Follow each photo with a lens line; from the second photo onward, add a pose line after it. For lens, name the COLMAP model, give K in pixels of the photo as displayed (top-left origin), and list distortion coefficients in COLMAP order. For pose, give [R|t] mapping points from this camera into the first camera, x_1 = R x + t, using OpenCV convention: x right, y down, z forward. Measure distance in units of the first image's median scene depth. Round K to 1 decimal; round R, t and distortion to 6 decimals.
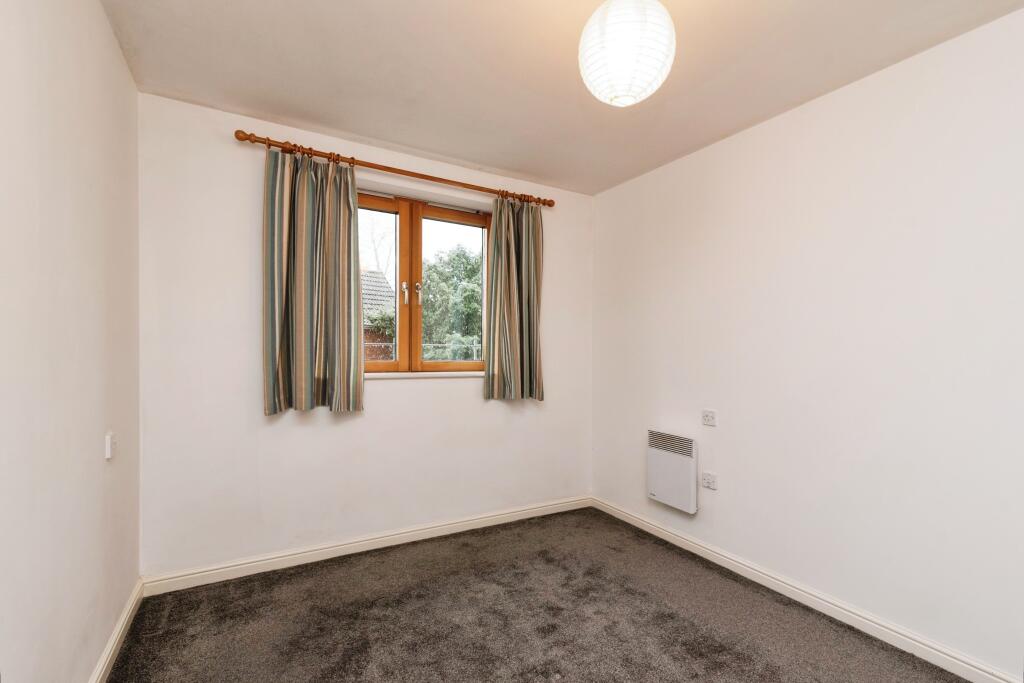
lens RADIAL K [[461.3, 0, 509.0], [0, 461.3, 344.9], [0, 0, 1]] dist [0.024304, 0.000215]
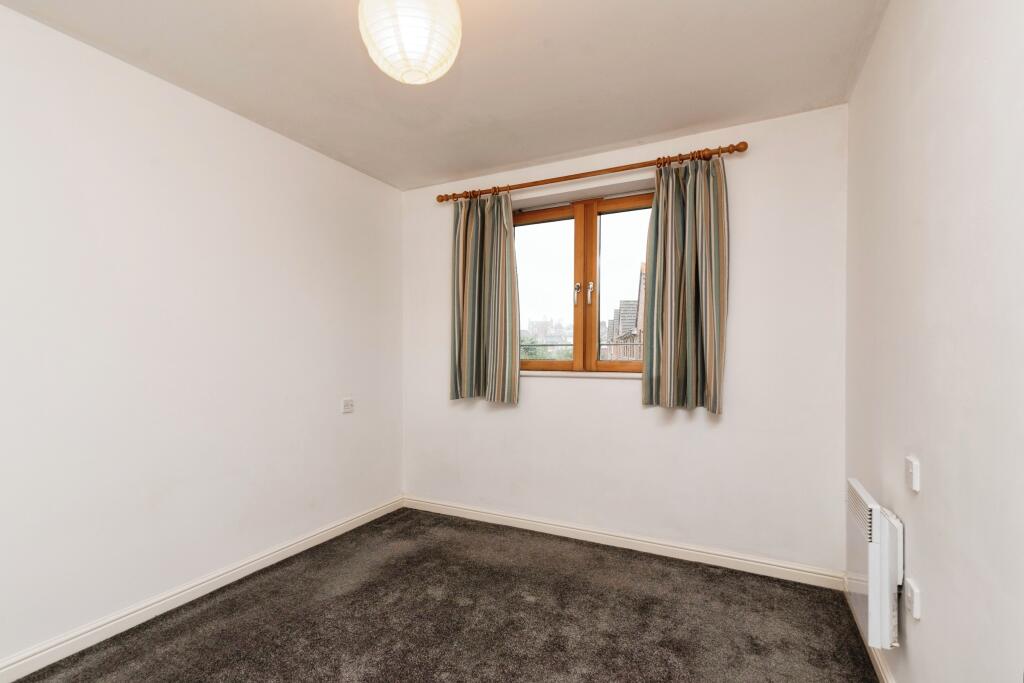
lens RADIAL K [[461.3, 0, 509.8], [0, 461.3, 344.7], [0, 0, 1]] dist [0.024304, 0.000215]
pose [[0.563382, -0.022486, -0.825891, 0.533948], [0.019402, 0.999714, -0.013984, 0.011418], [0.825969, -0.008146, 0.563657, 0.302705]]
